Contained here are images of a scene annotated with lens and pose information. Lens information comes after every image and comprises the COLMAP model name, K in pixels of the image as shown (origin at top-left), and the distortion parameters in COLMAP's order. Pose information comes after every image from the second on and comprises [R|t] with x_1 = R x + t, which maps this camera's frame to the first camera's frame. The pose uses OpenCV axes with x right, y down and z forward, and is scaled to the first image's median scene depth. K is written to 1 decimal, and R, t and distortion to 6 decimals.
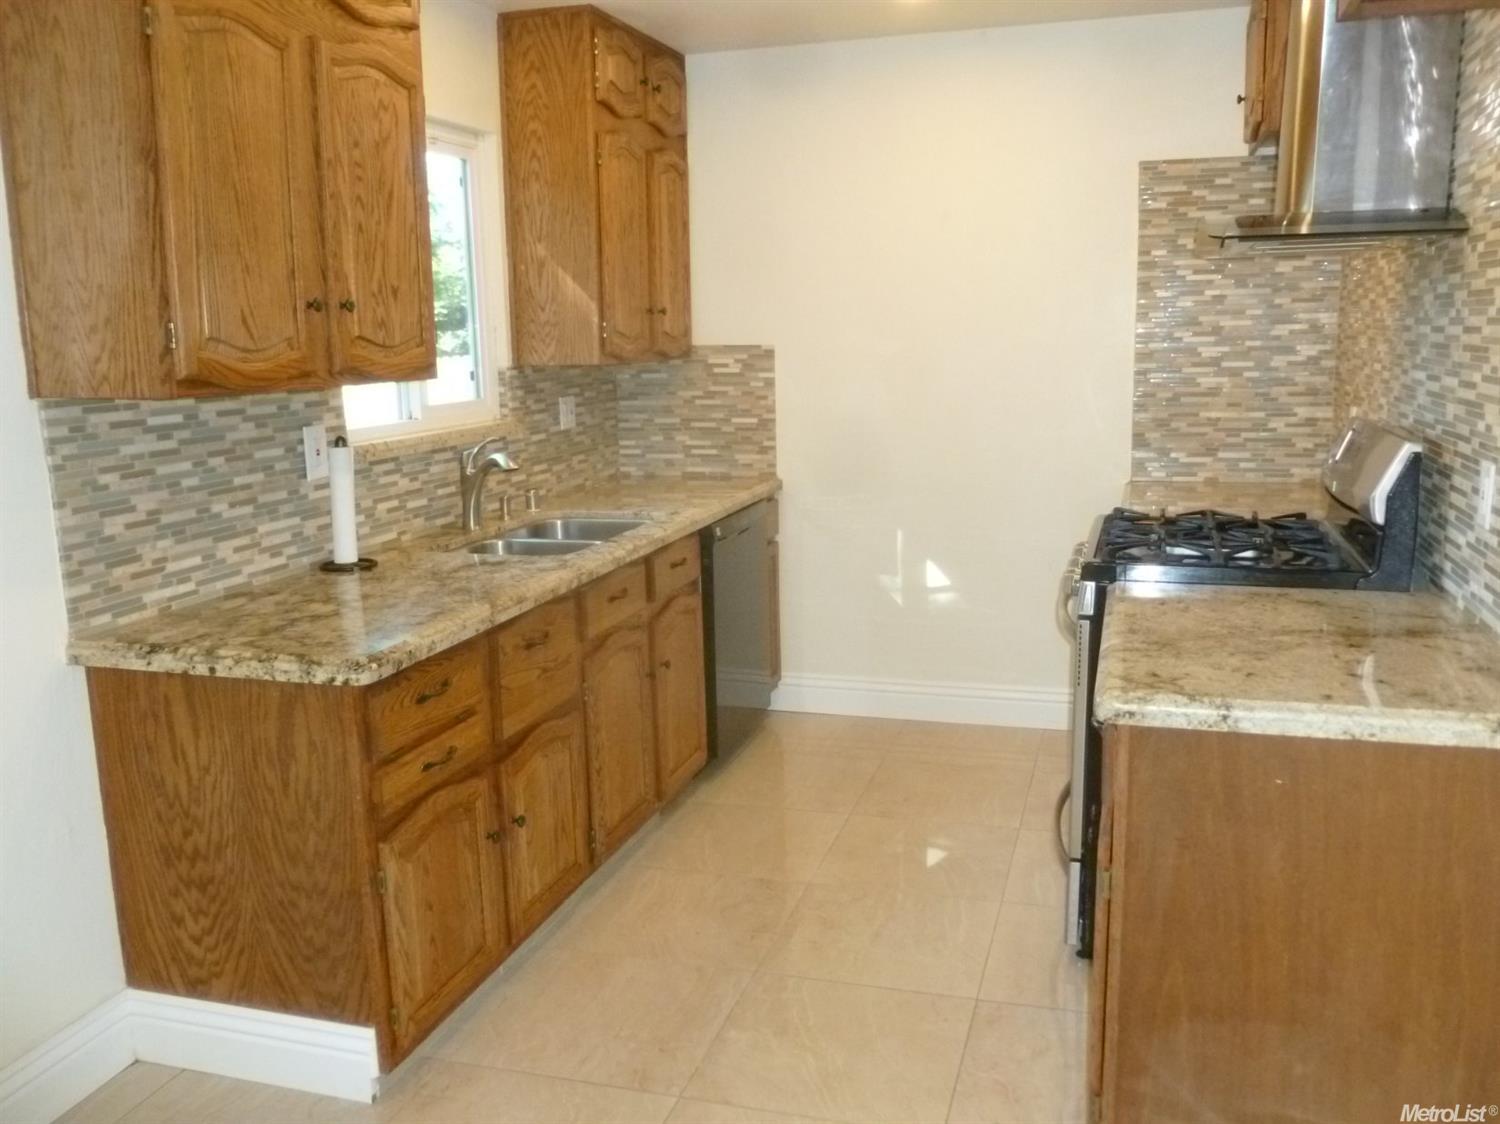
lens RADIAL K [[1280.9, 0, 747.5], [0, 1280.9, 580.8], [0, 0, 1]] dist [-0.064103, 0.067723]
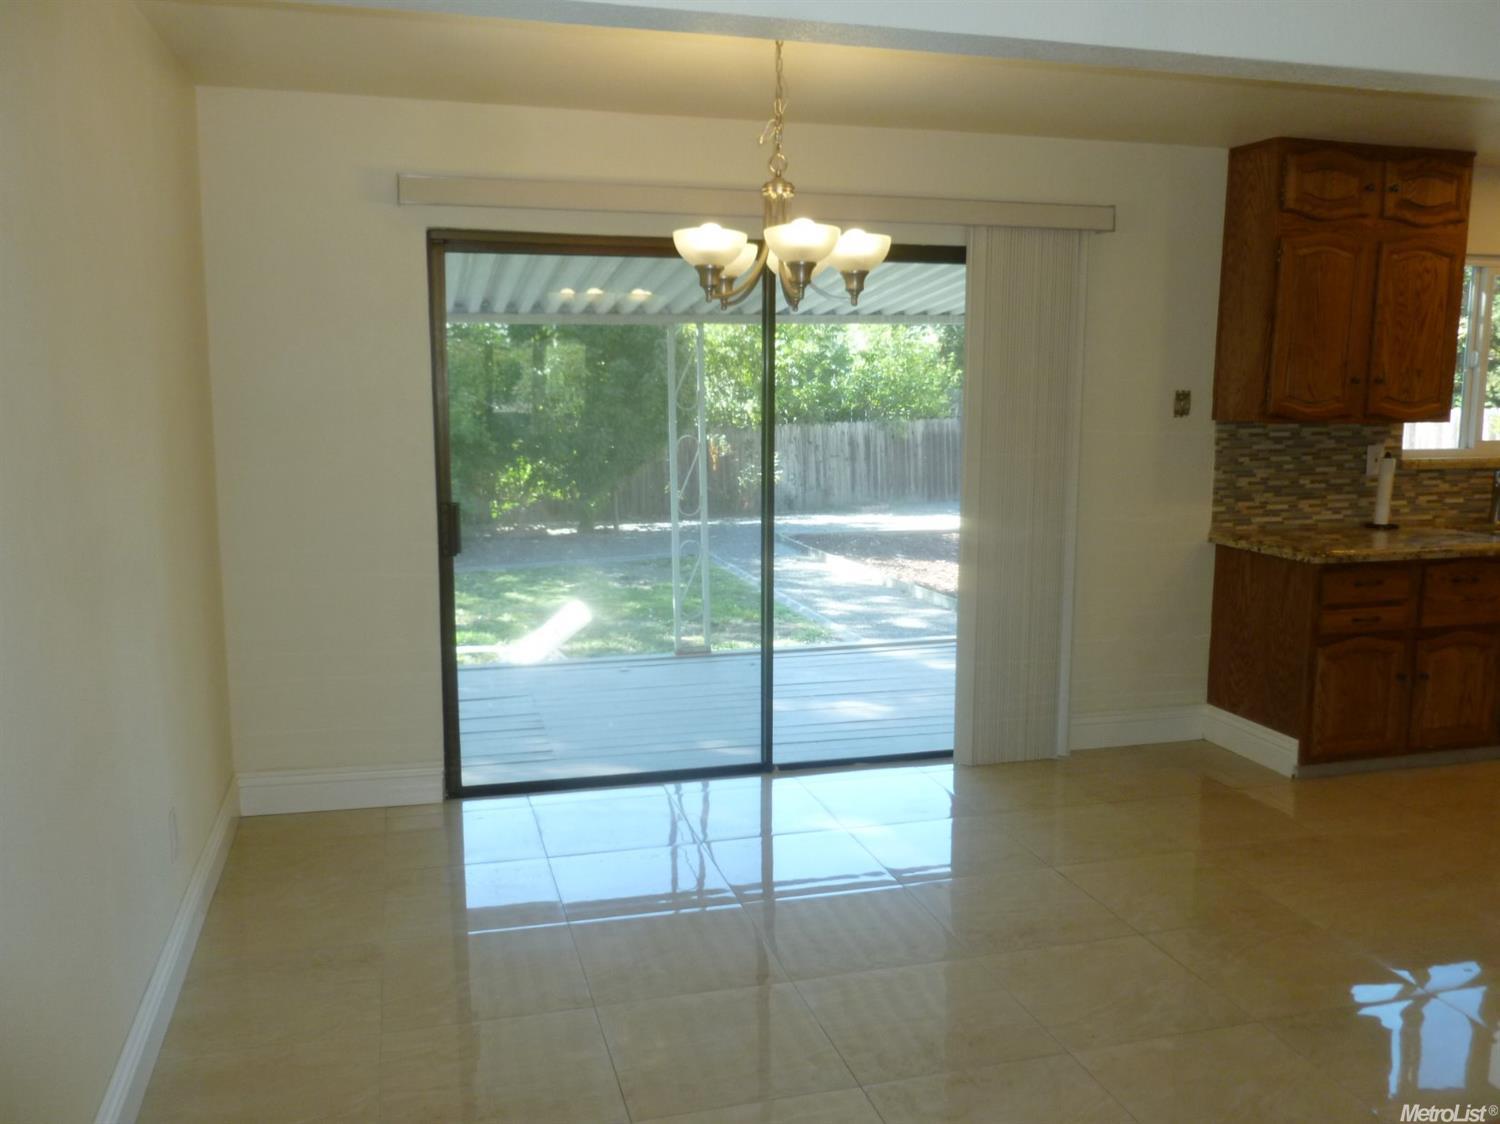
lens RADIAL K [[1280.9, 0, 747.5], [0, 1280.9, 580.8], [0, 0, 1]] dist [-0.064103, 0.067723]
pose [[0.535040, 0.153981, -0.830676, 0.794197], [-0.172753, 0.982414, 0.070838, 0.104557], [0.826976, 0.105601, 0.552232, -0.784631]]
